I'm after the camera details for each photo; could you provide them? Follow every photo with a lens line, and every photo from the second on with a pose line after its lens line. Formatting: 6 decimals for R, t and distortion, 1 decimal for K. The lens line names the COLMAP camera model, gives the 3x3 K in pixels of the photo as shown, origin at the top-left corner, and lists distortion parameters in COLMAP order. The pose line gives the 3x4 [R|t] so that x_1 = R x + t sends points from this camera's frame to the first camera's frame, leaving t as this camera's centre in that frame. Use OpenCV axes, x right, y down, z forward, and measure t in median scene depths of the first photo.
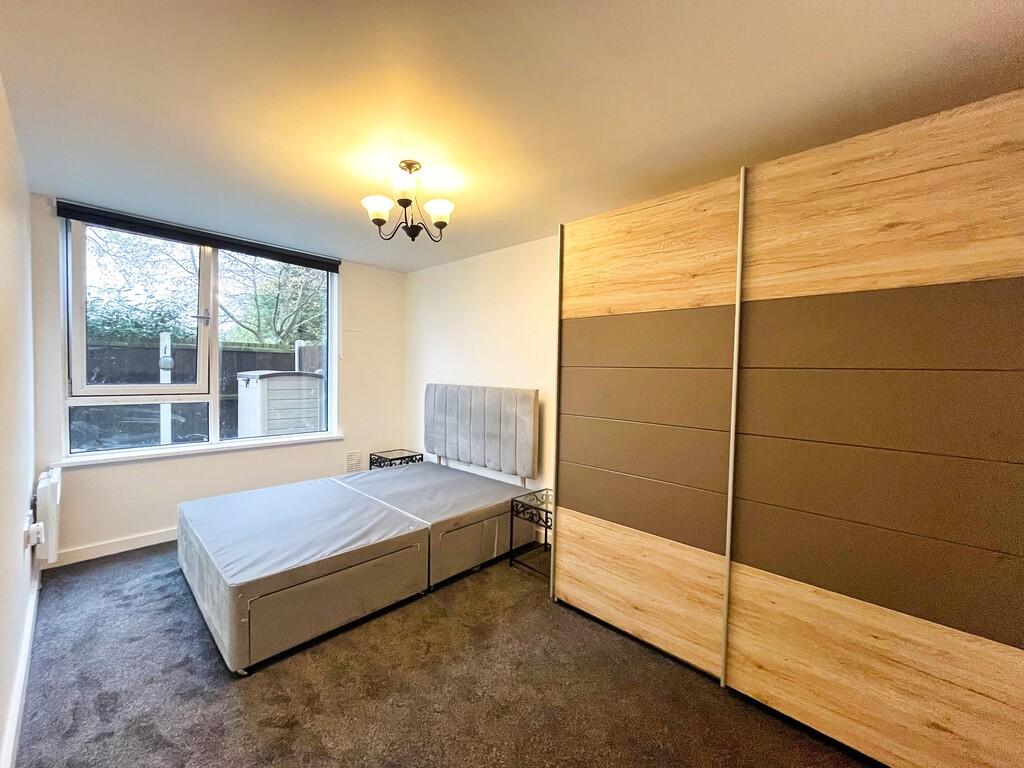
lens RADIAL K [[410.8, 0, 508.4], [0, 410.8, 387.1], [0, 0, 1]] dist [-0.004621, -0.000369]
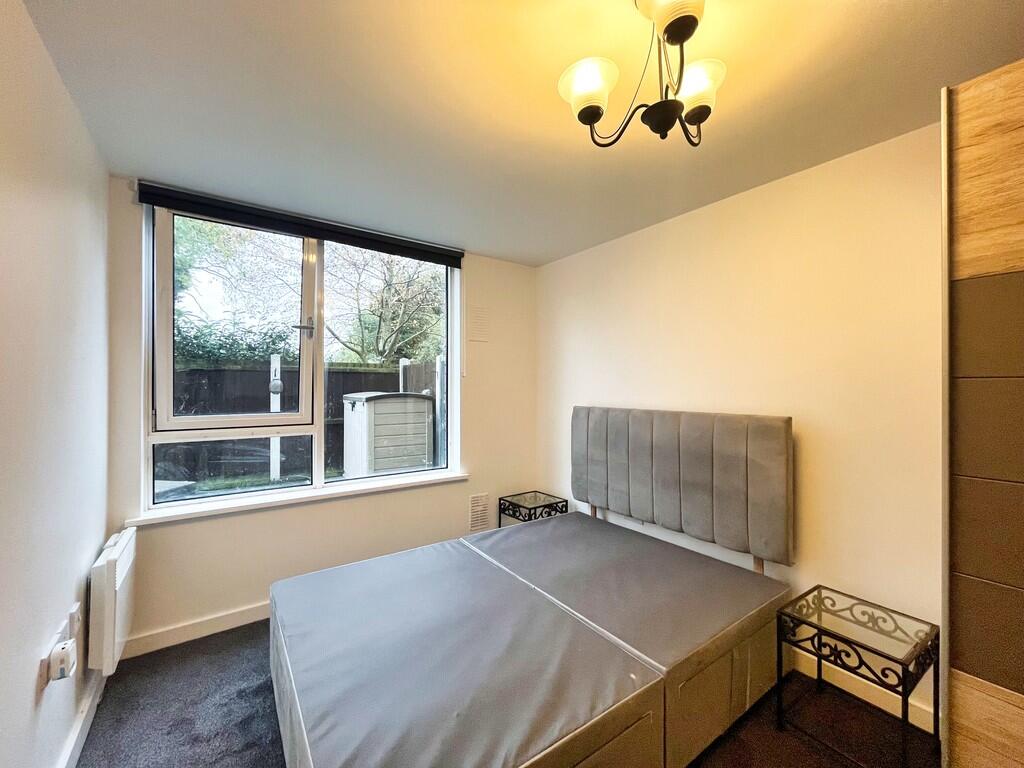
lens RADIAL K [[410.8, 0, 508.4], [0, 410.8, 387.1], [0, 0, 1]] dist [-0.004621, -0.000369]
pose [[0.980348, -0.020641, -0.196193, -0.173798], [0.012703, 0.999052, -0.041635, -0.014918], [0.196867, 0.038324, 0.979681, 0.252367]]
